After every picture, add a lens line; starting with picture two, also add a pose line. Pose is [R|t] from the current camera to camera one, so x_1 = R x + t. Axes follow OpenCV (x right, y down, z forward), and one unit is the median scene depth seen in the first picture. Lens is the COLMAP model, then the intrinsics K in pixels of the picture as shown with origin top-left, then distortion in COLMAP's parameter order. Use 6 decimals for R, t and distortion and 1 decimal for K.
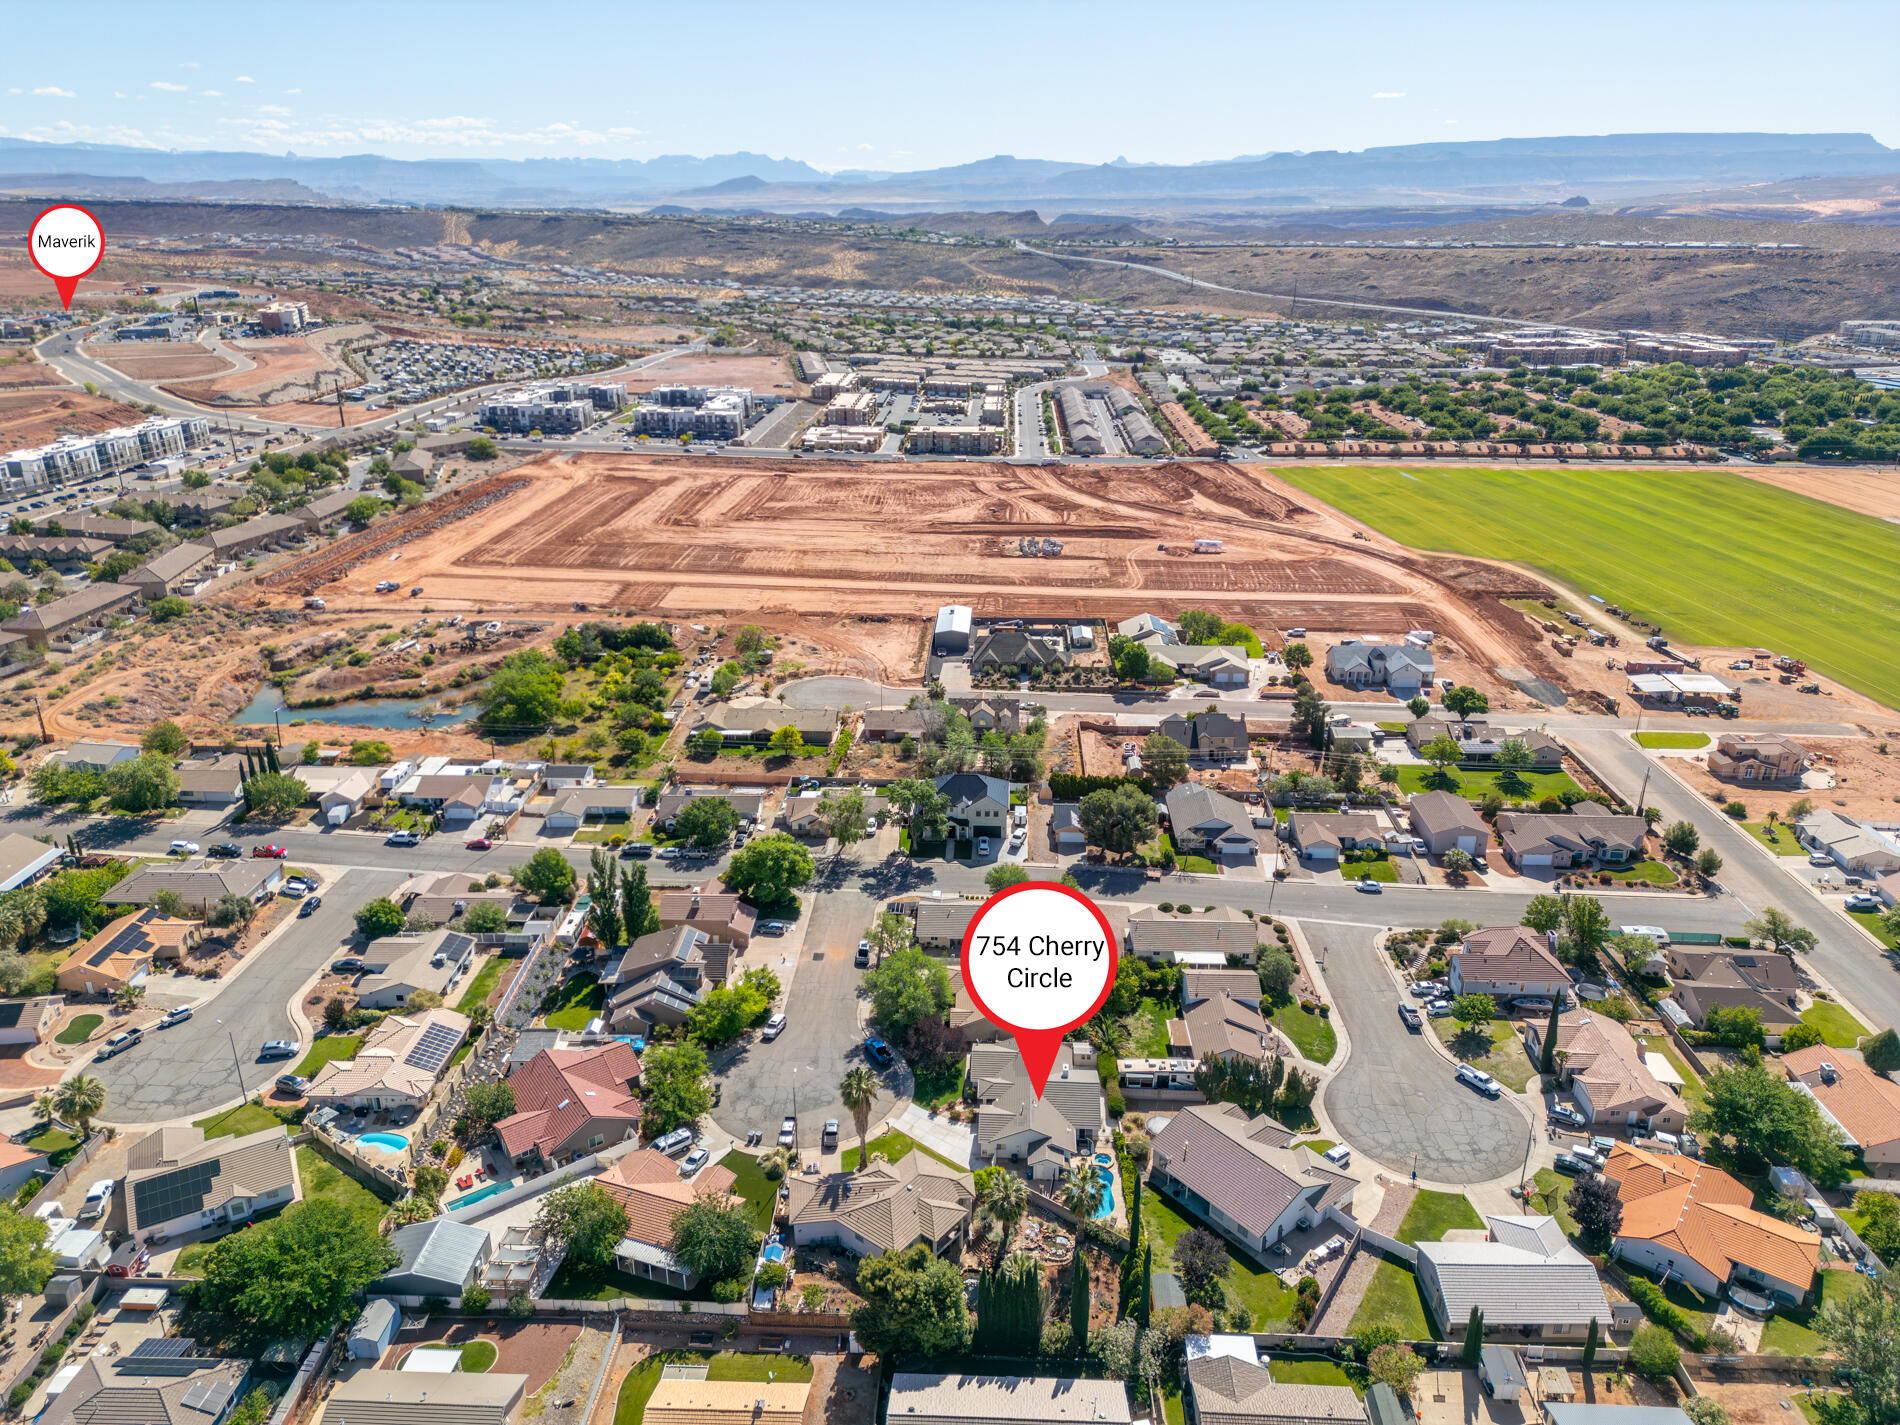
lens RADIAL K [[1318.8, 0, 954.8], [0, 1318.8, 715.8], [0, 0, 1]] dist [0.080324, -0.076839]
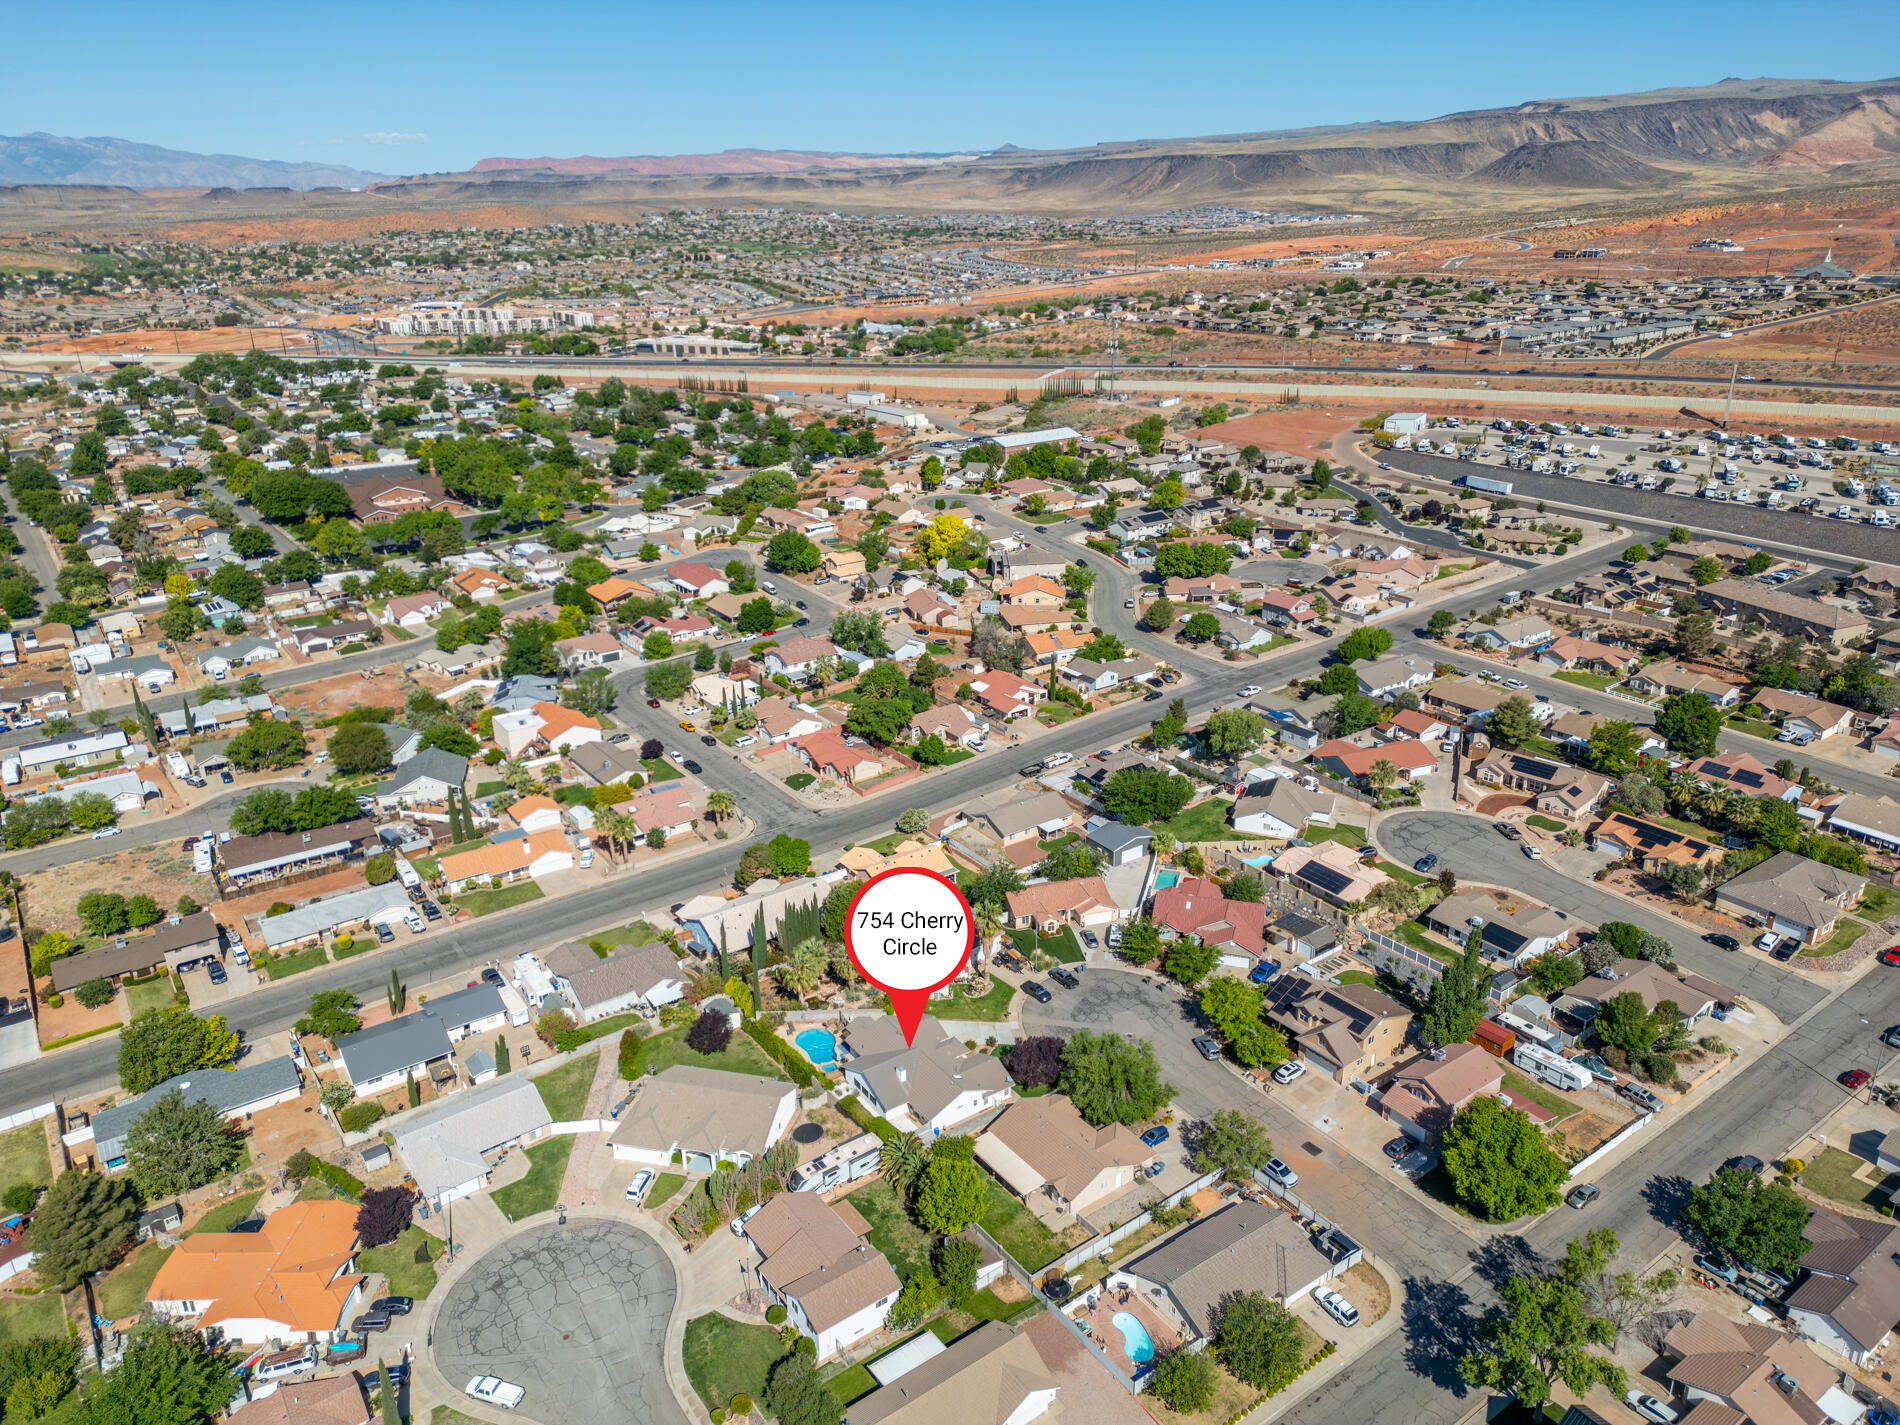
lens RADIAL K [[1318.8, 0, 953.9], [0, 1318.8, 689.7], [0, 0, 1]] dist [0.080324, -0.076839]
pose [[-0.790734, 0.224295, -0.569588, 0.372452], [-0.204636, 0.780080, 0.591270, -0.373064], [0.576943, 0.584095, -0.570937, 0.951006]]
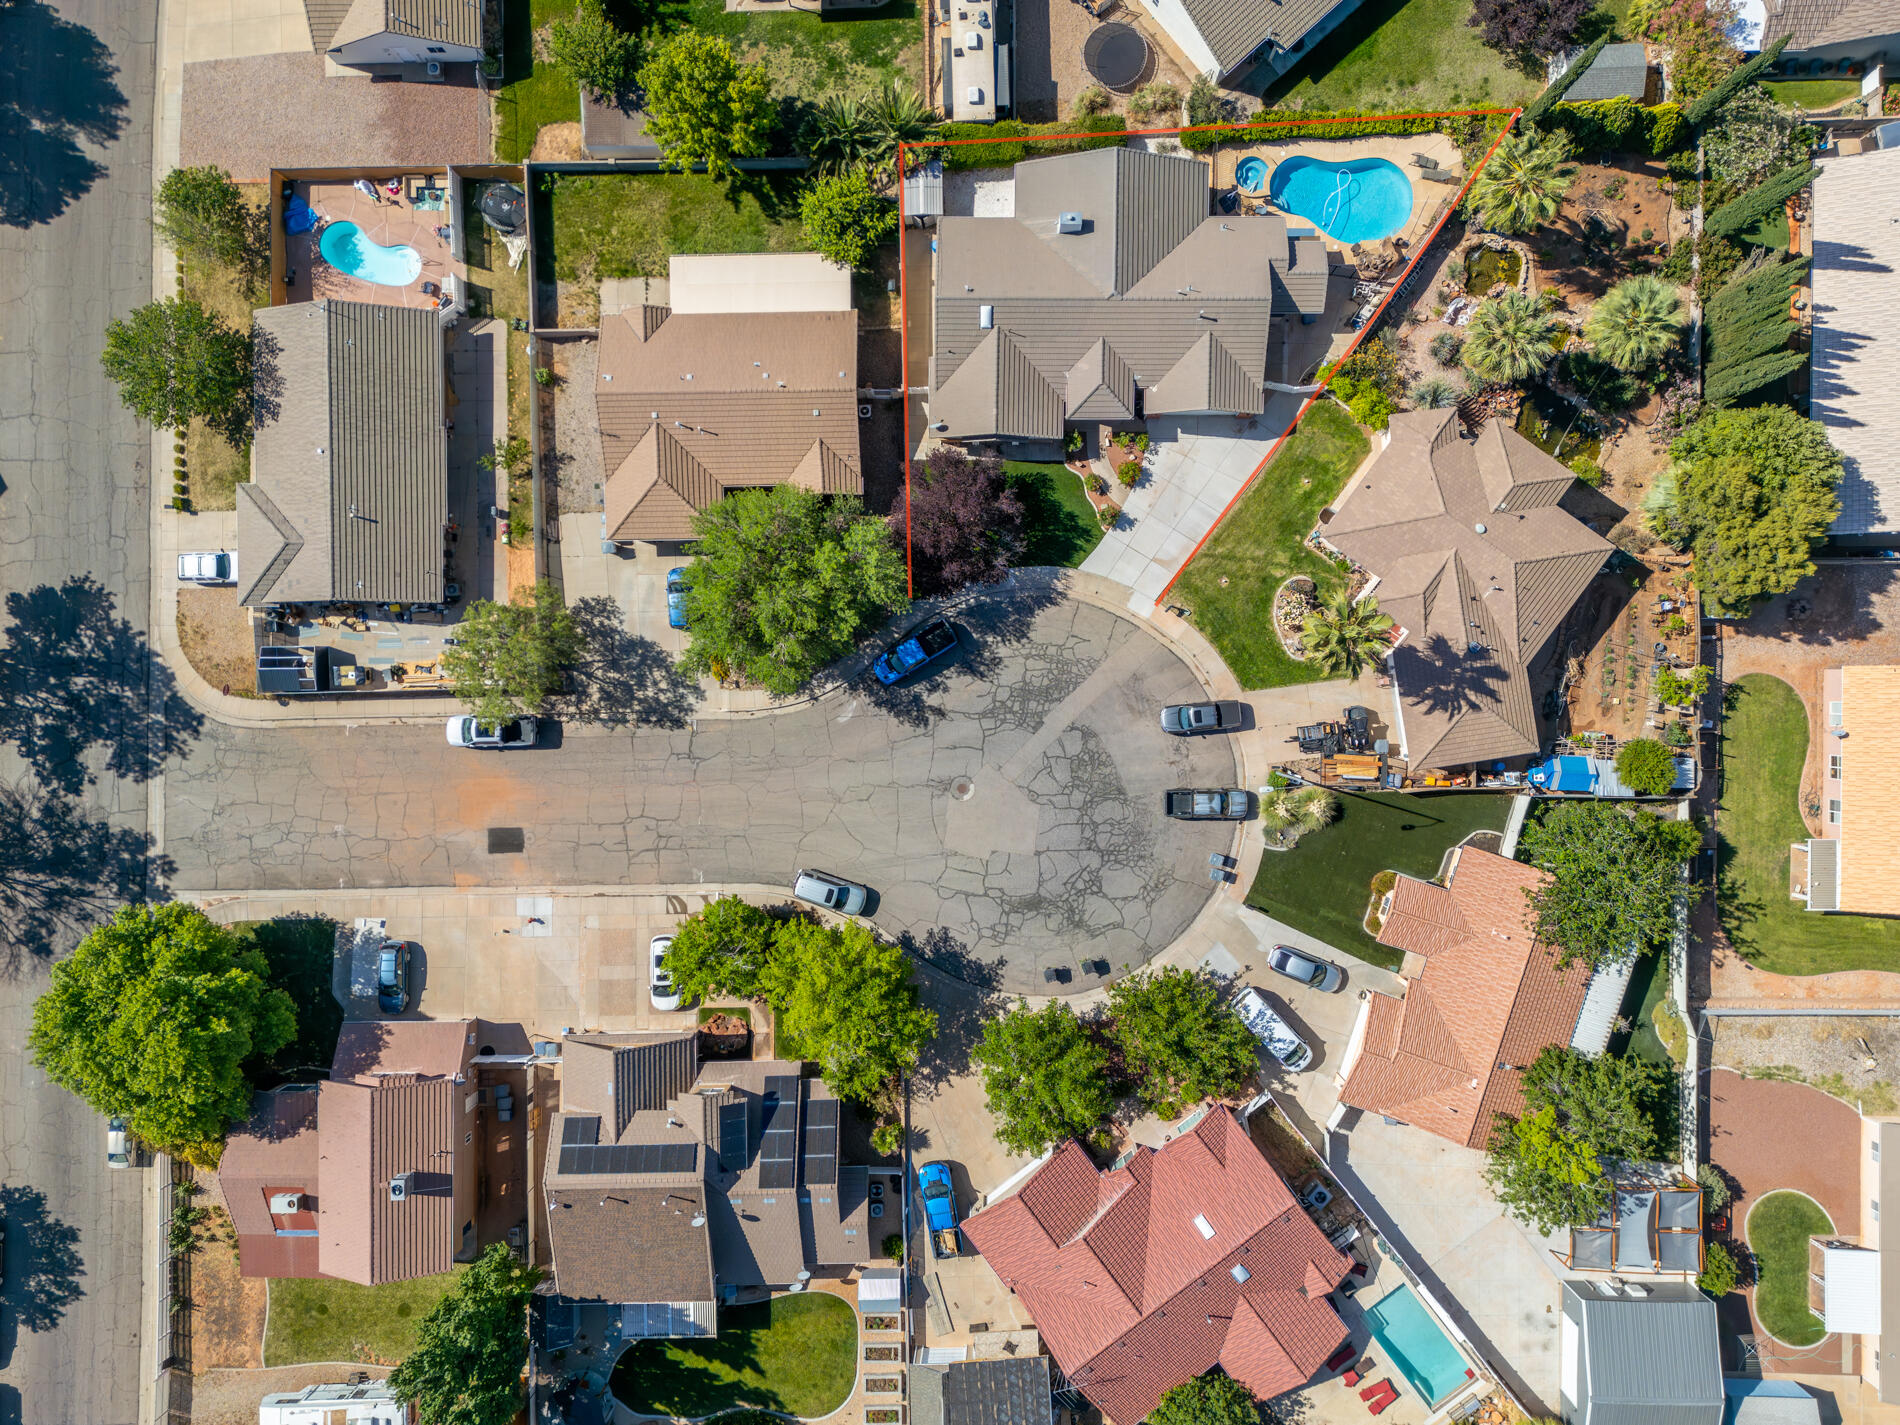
lens RADIAL K [[1318.8, 0, 939.2], [0, 1318.8, 716.0], [0, 0, 1]] dist [0.080324, -0.076839]
pose [[-0.044255, -0.998951, -0.011727, -0.052856], [0.379866, -0.027683, 0.924627, -0.119168], [-0.923982, 0.036465, 0.380693, 0.581915]]
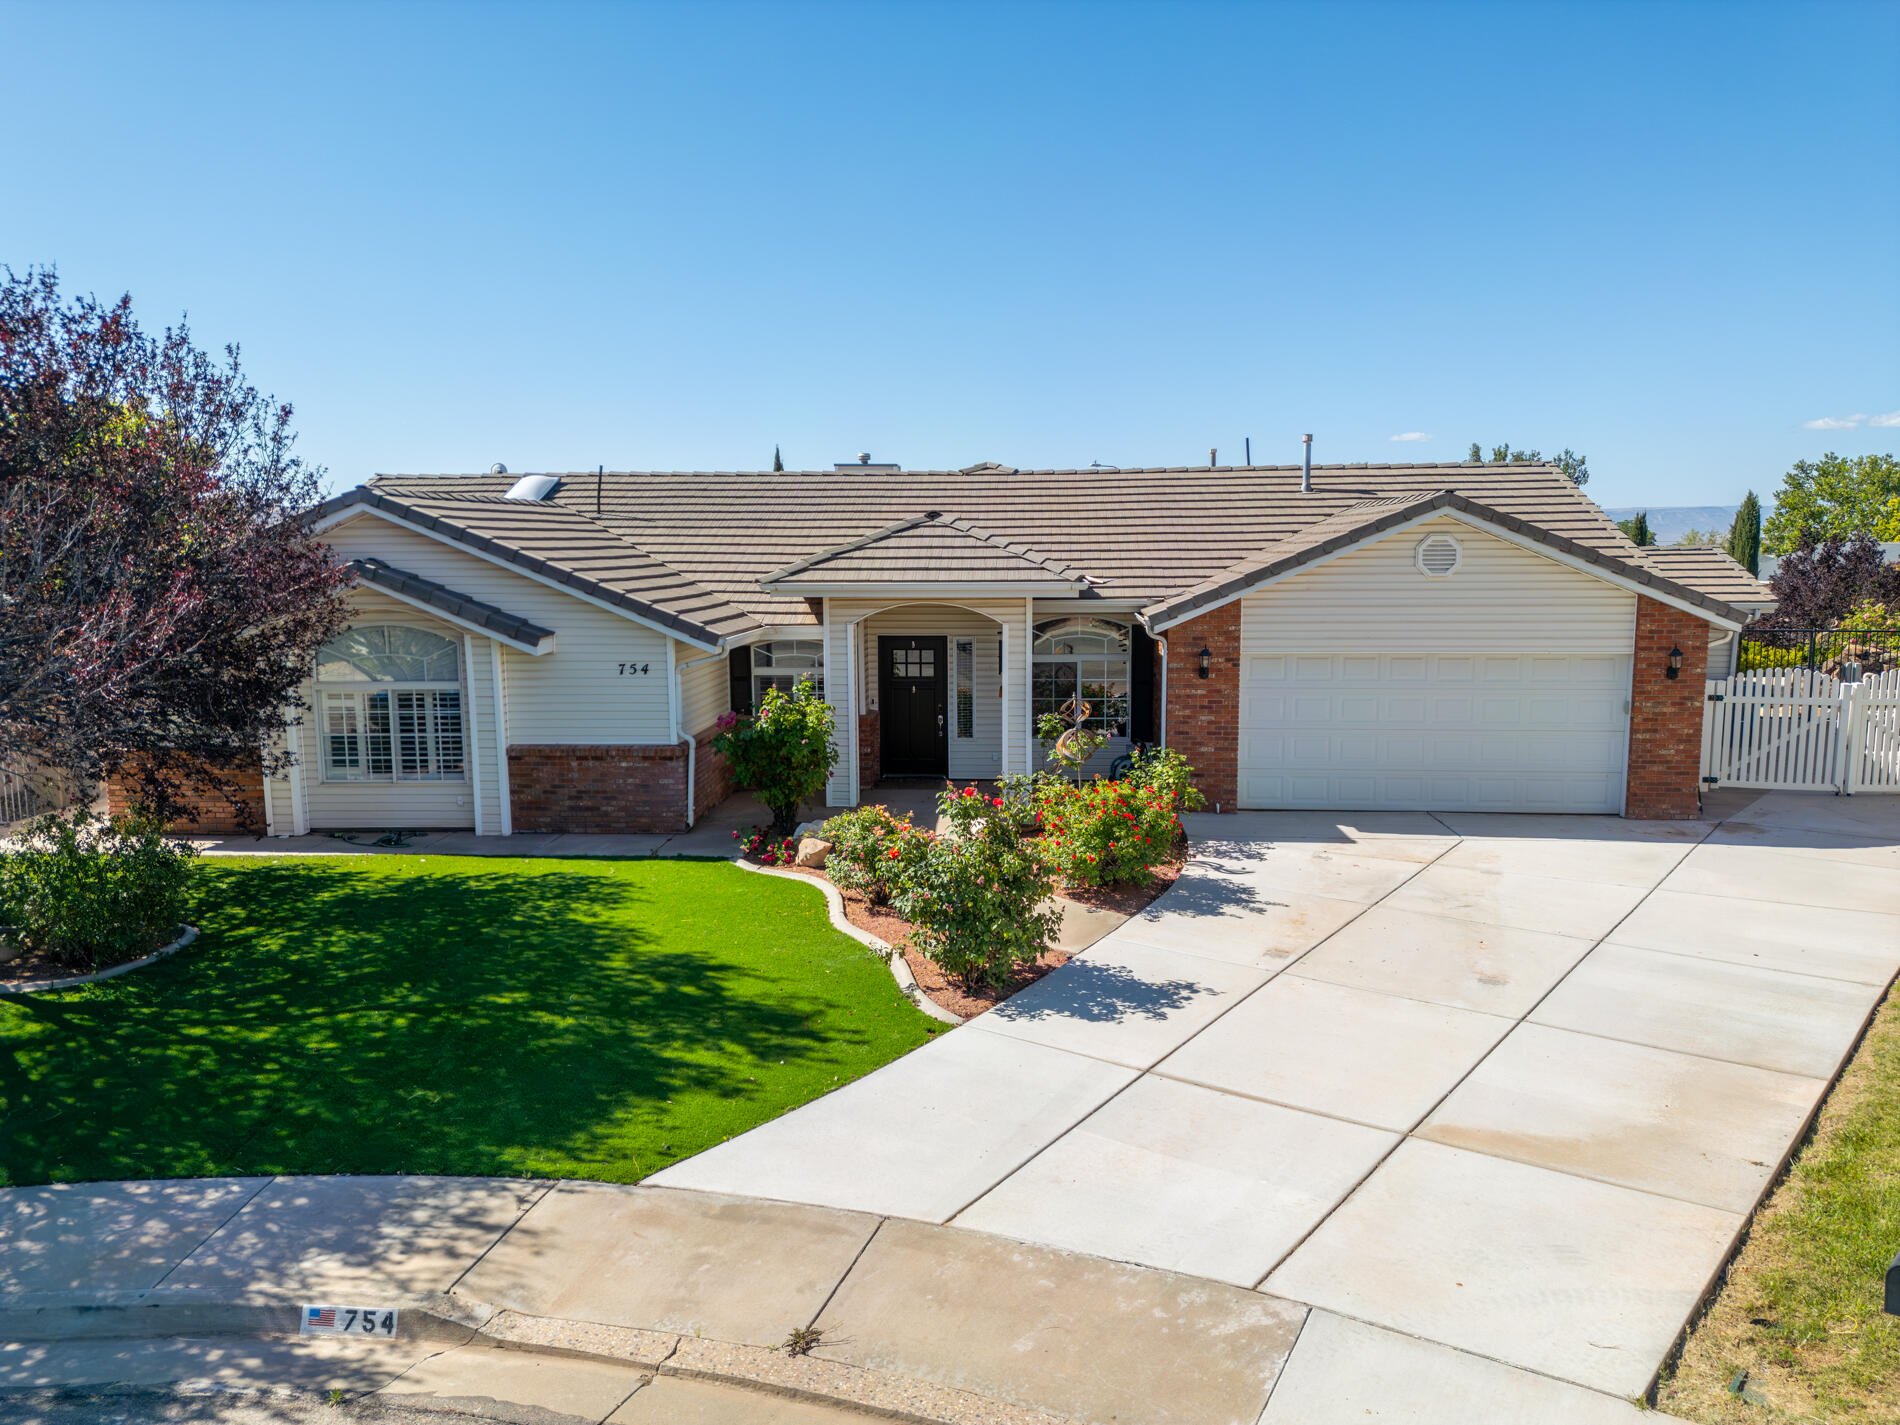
lens RADIAL K [[1318.8, 0, 936.7], [0, 1318.8, 729.8], [0, 0, 1]] dist [0.080324, -0.076839]
pose [[0.011525, -0.134755, 0.990812, -0.050641], [0.360429, 0.924828, 0.121588, 0.185457], [-0.932715, 0.355716, 0.059229, 0.660963]]
